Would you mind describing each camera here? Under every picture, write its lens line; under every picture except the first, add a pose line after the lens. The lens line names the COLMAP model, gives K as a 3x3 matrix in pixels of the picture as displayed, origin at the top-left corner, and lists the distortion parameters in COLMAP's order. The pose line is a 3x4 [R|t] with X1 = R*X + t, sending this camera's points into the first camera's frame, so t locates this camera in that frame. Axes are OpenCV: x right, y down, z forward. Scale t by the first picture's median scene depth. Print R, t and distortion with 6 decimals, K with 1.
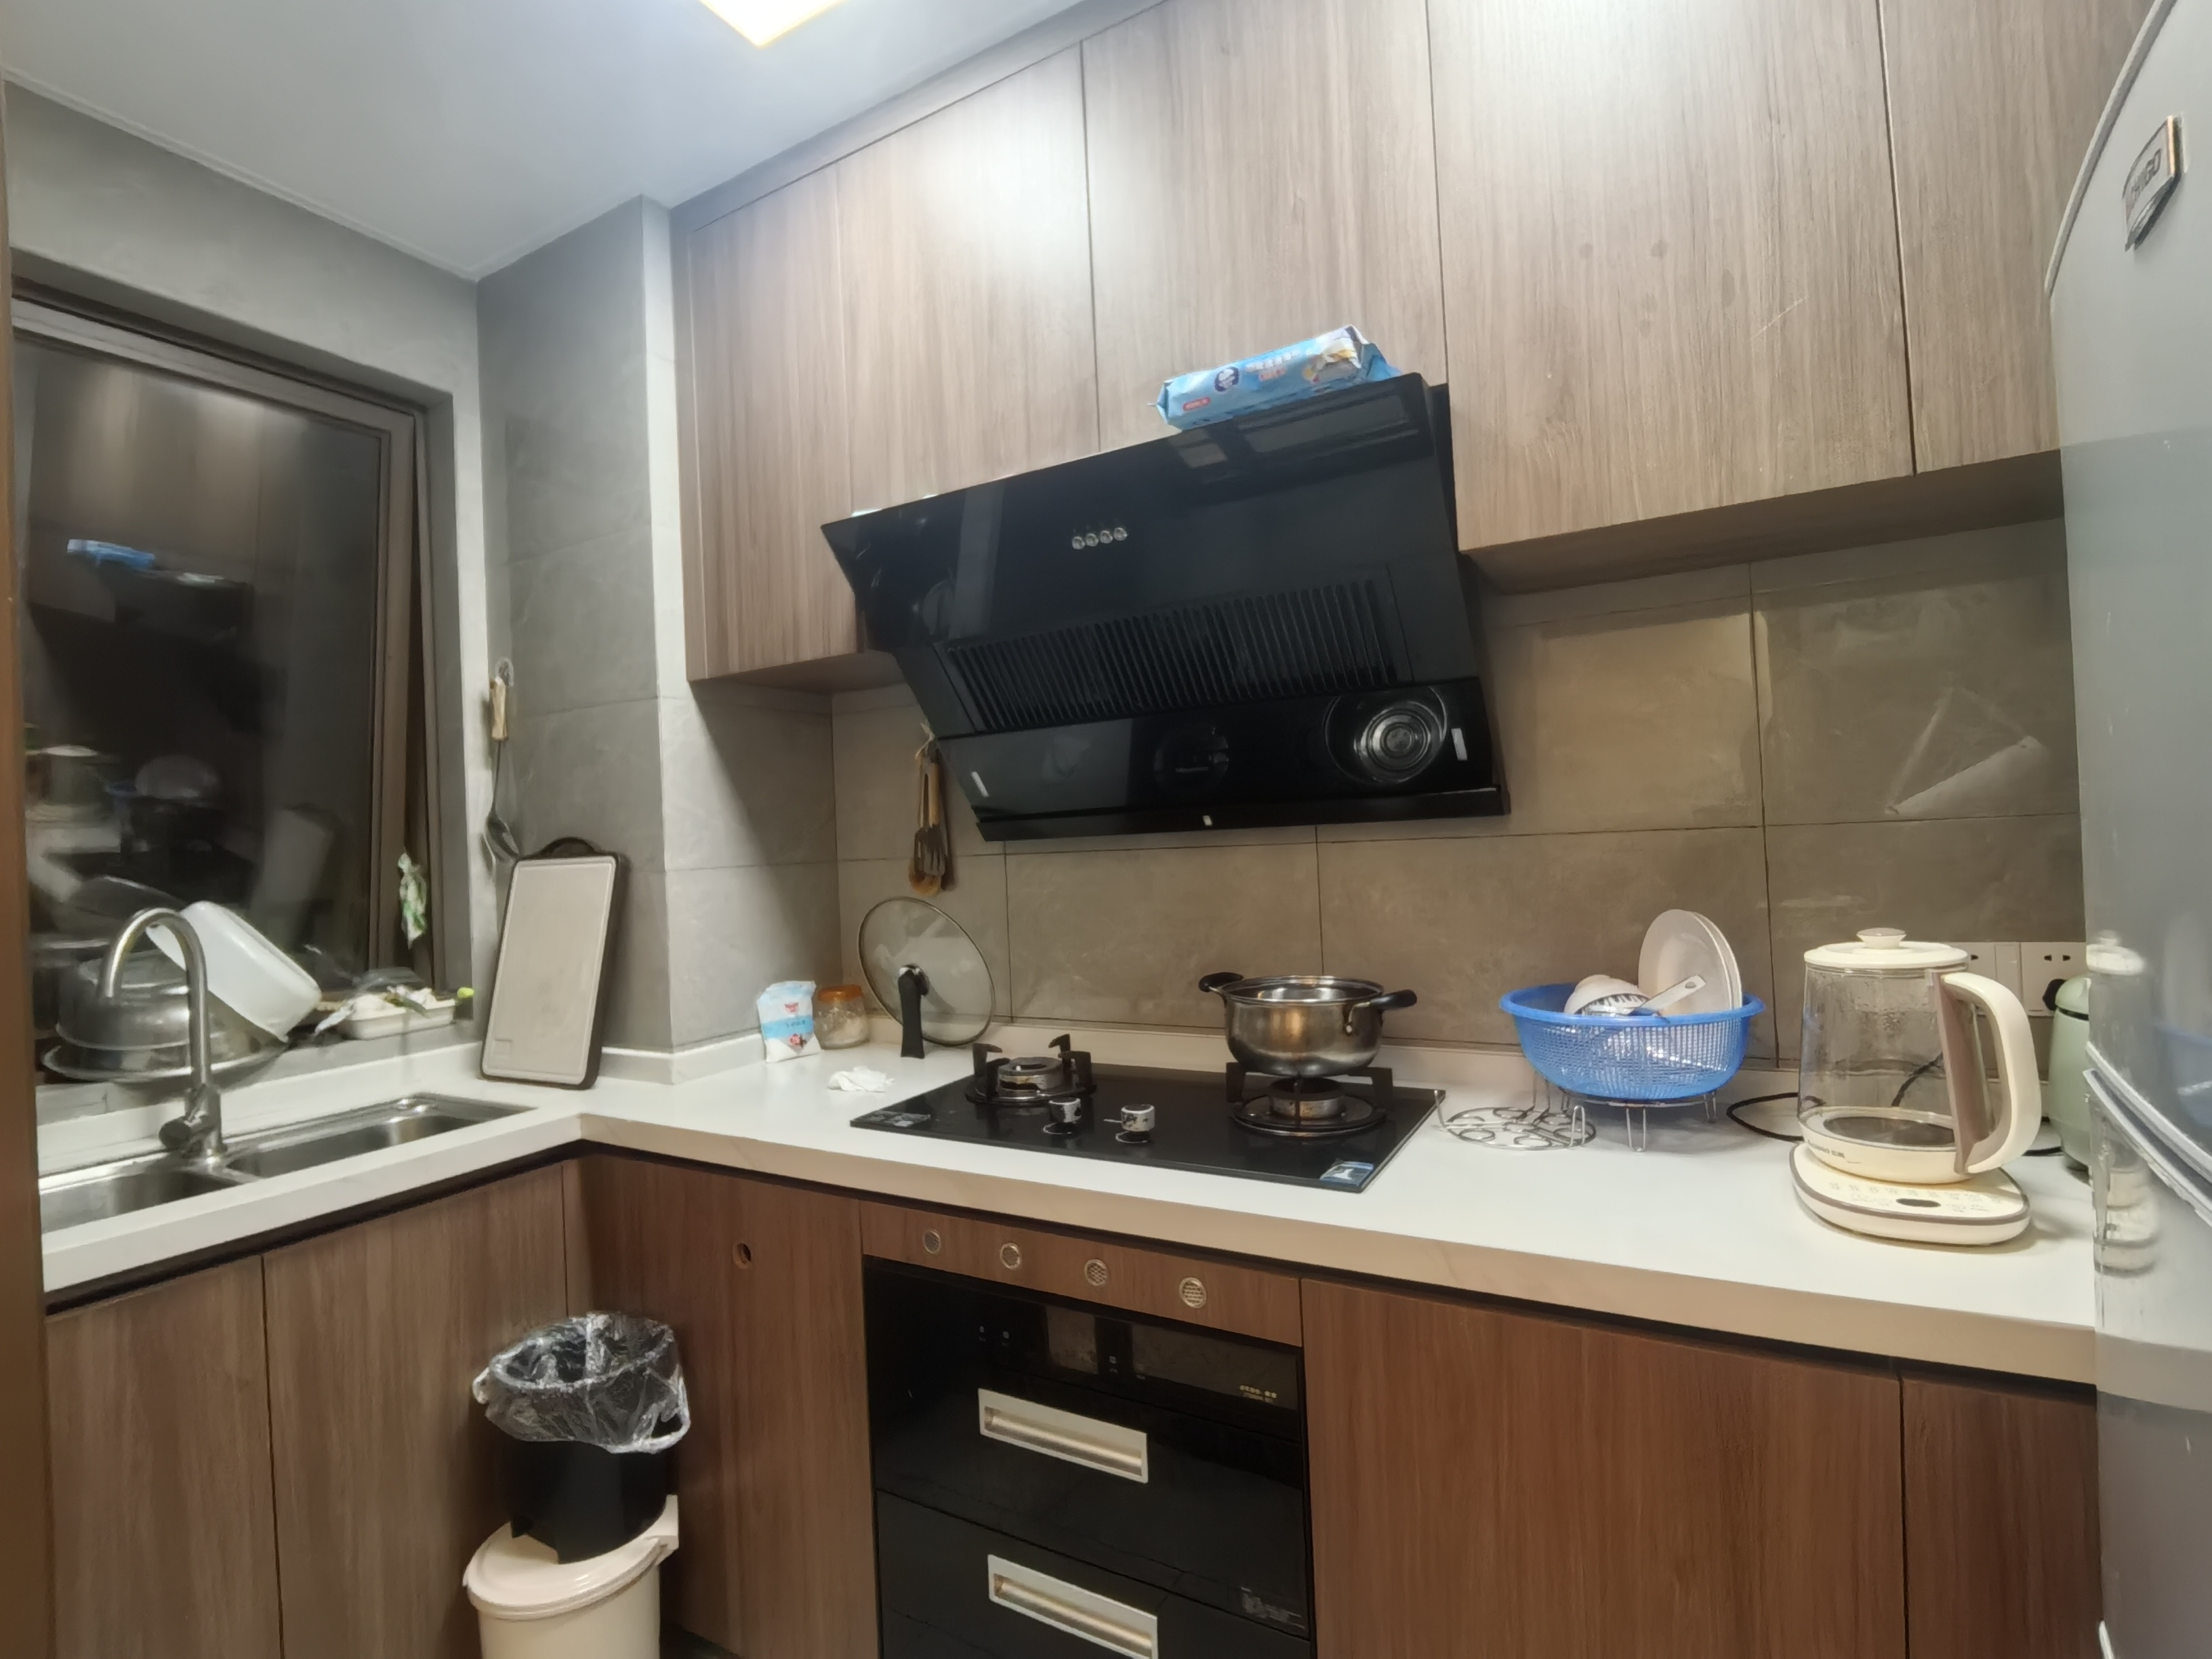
lens RADIAL K [[1046.9, 0, 1106.0], [0, 1046.9, 829.5], [0, 0, 1]] dist [-0.000001, 0.000085]
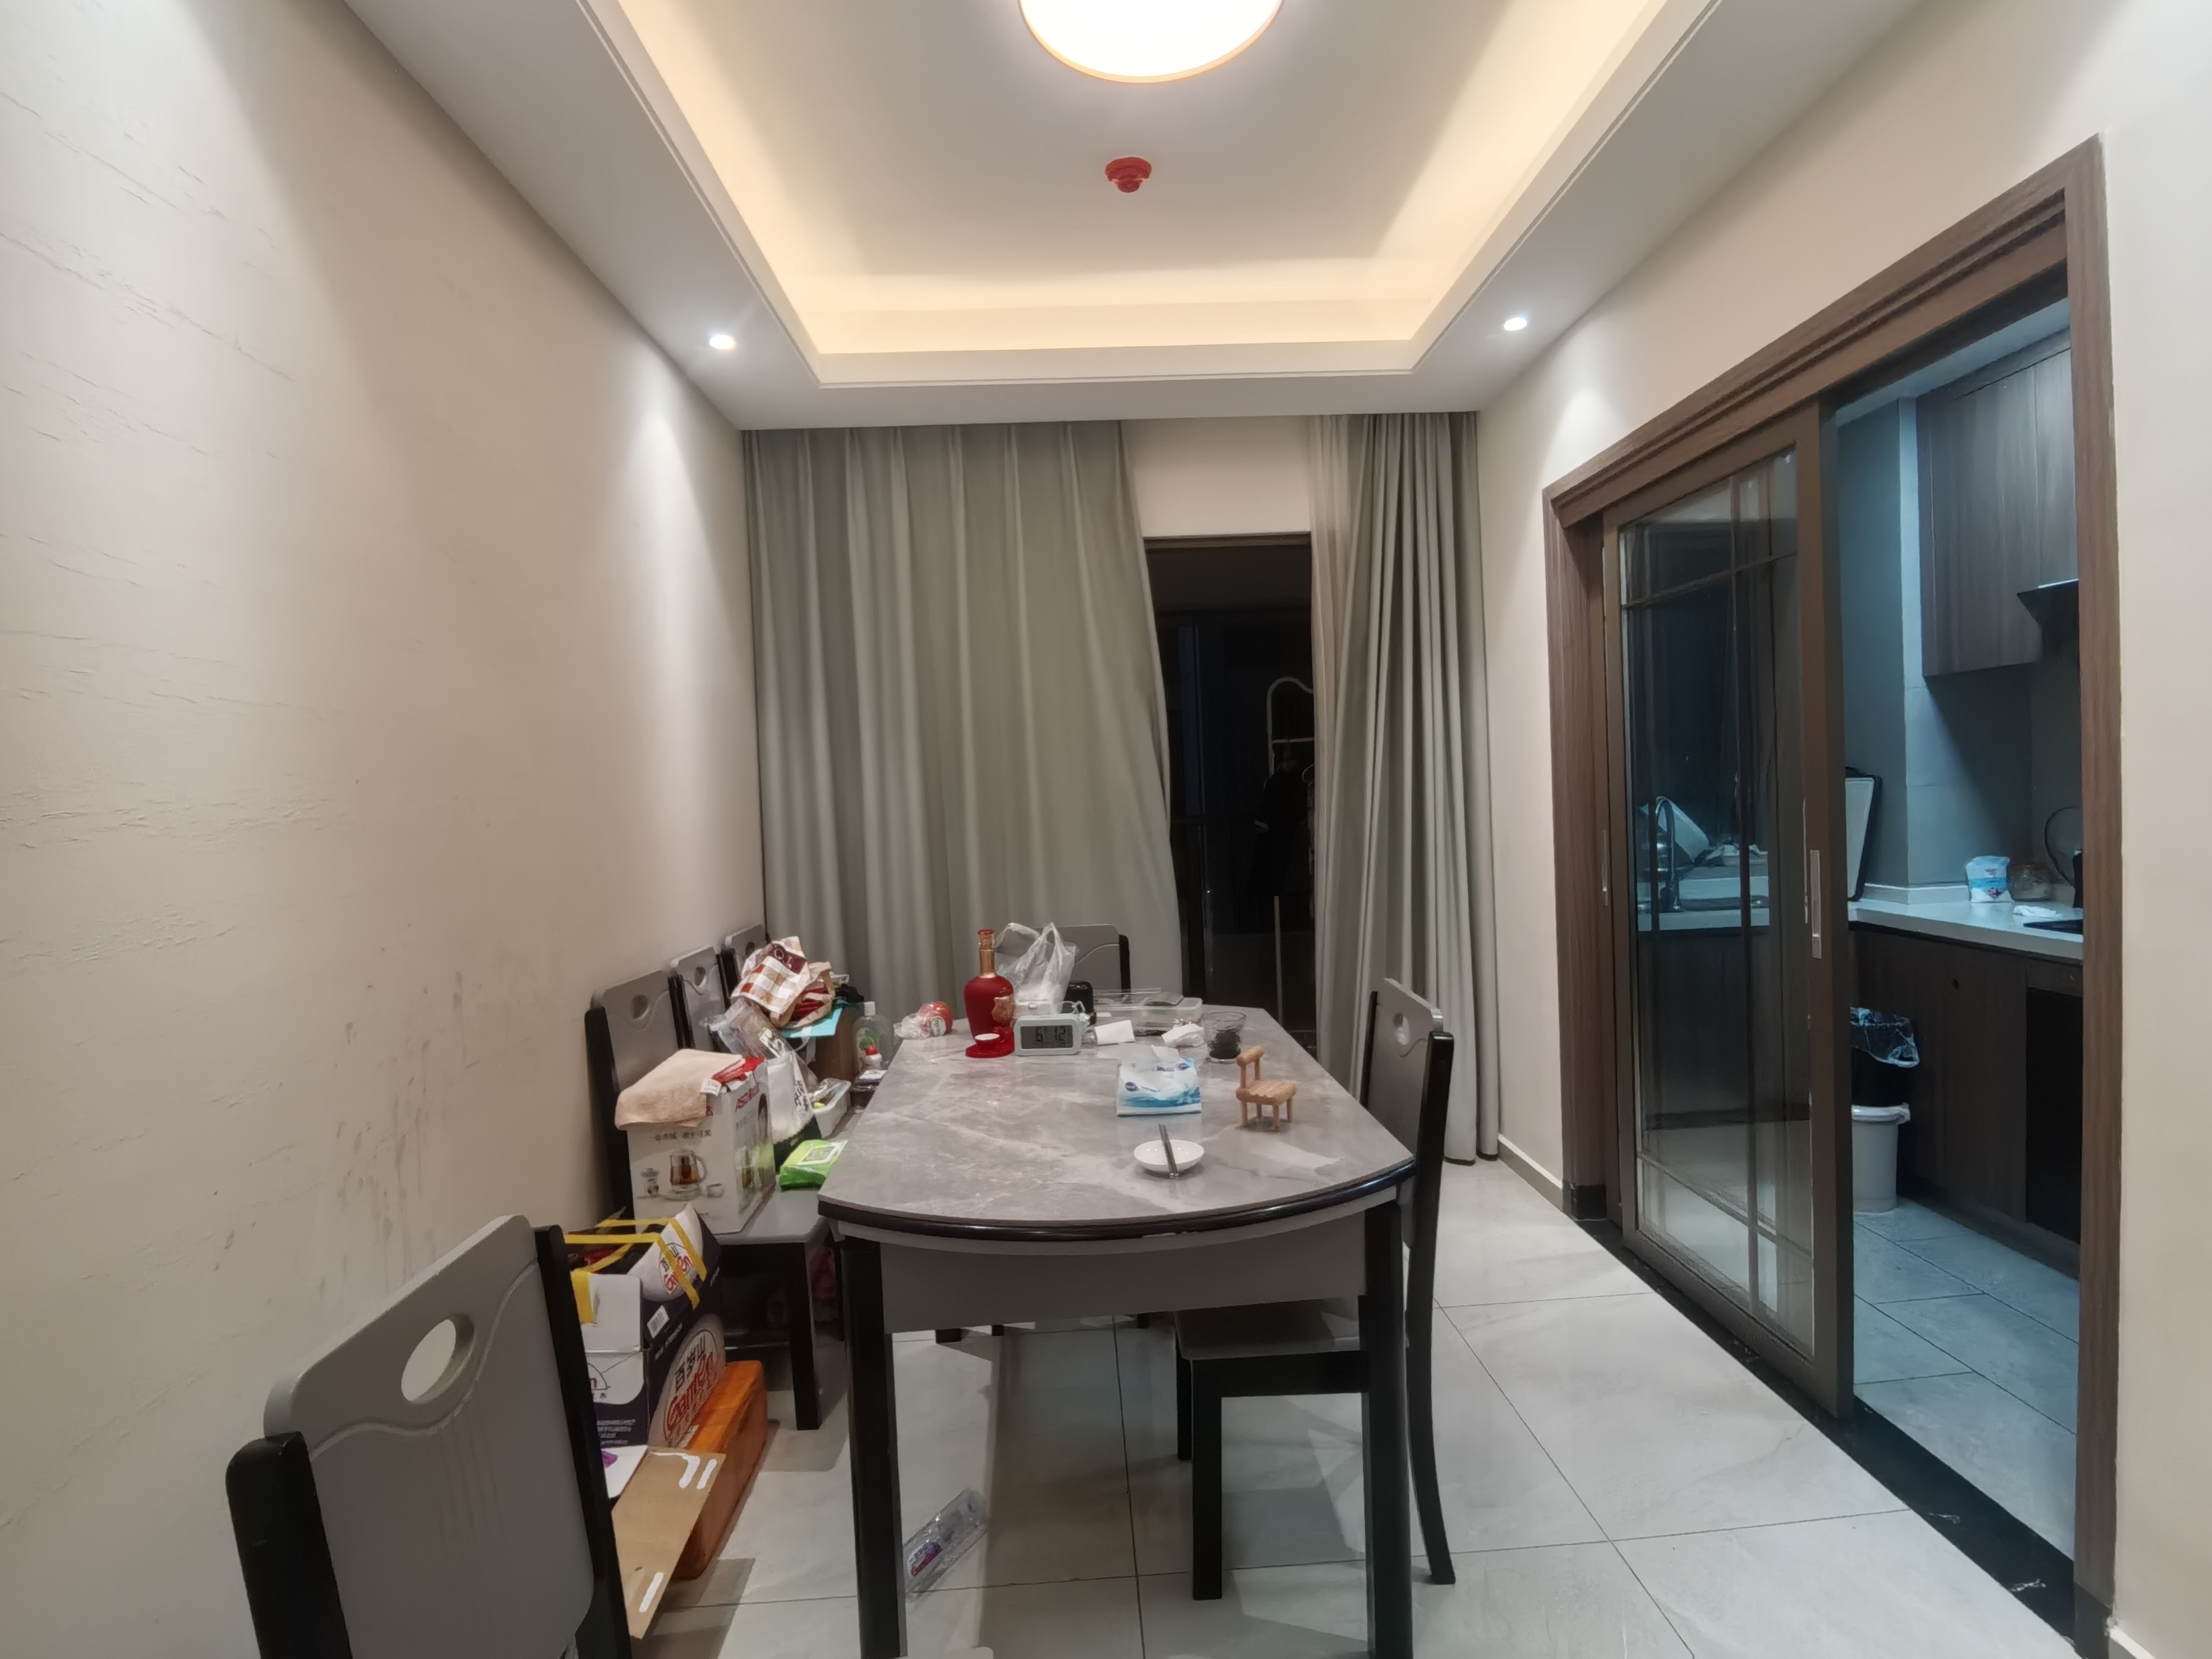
lens RADIAL K [[1052.5, 0, 1110.1], [0, 1052.5, 802.9], [0, 0, 1]] dist [-0.019363, -0.000090]
pose [[0.530109, 0.040012, -0.846985, 0.353713], [0.015490, 0.998262, 0.056853, -0.052647], [0.847788, -0.043258, 0.528568, -1.063118]]
